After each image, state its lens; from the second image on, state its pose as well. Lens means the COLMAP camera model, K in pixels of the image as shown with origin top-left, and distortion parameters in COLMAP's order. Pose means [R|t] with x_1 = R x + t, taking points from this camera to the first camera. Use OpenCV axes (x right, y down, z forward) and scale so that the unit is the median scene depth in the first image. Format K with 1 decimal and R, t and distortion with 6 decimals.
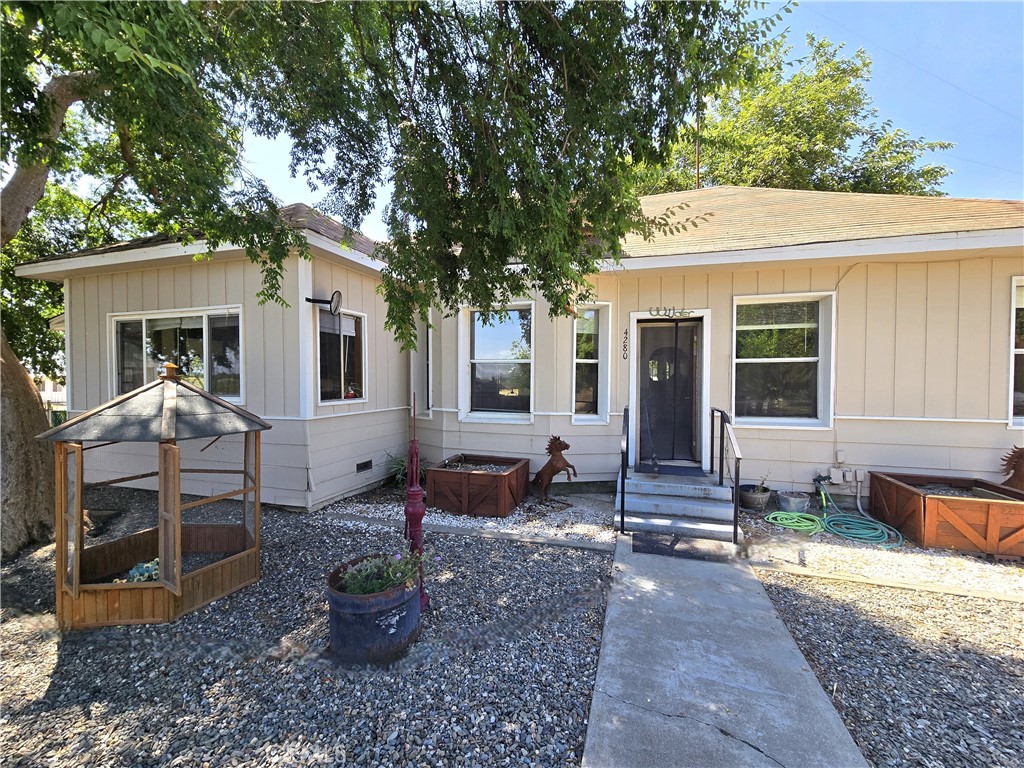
lens RADIAL K [[413.6, 0, 515.1], [0, 413.6, 387.3], [0, 0, 1]] dist [-0.001625, -0.000319]
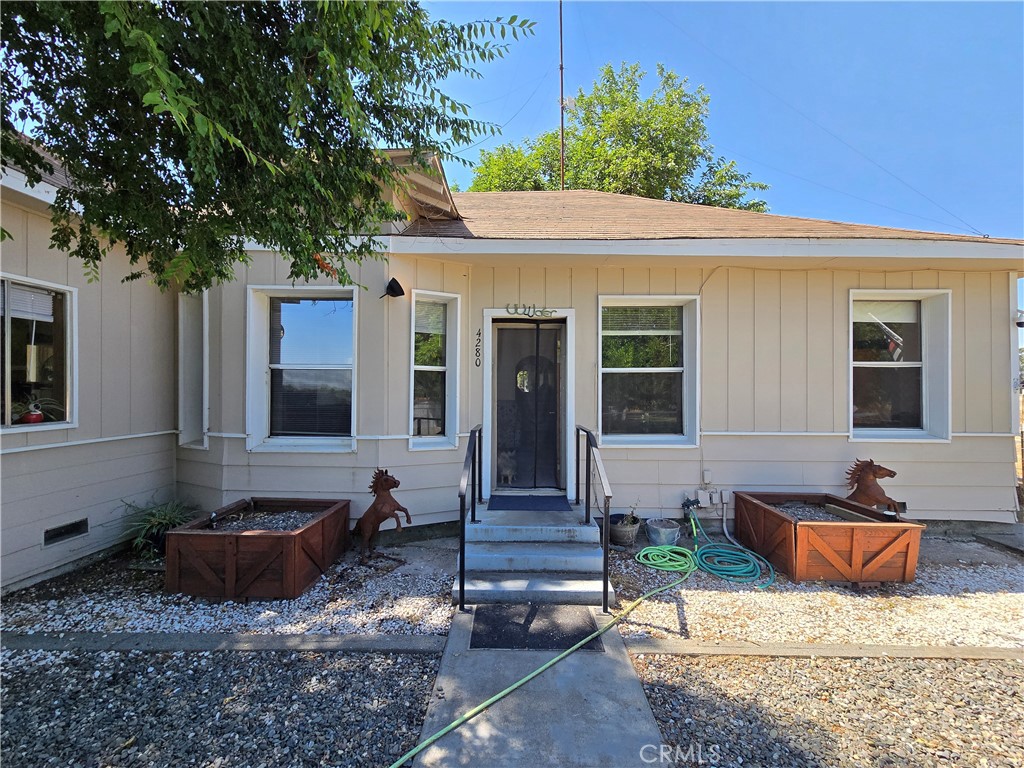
lens RADIAL K [[413.6, 0, 511.9], [0, 413.6, 386.6], [0, 0, 1]] dist [-0.001625, -0.000319]
pose [[0.960061, 0.002411, 0.279779, 0.121089], [0.004528, 0.999698, -0.024154, -0.010341], [-0.279752, 0.024456, 0.959761, 0.242739]]
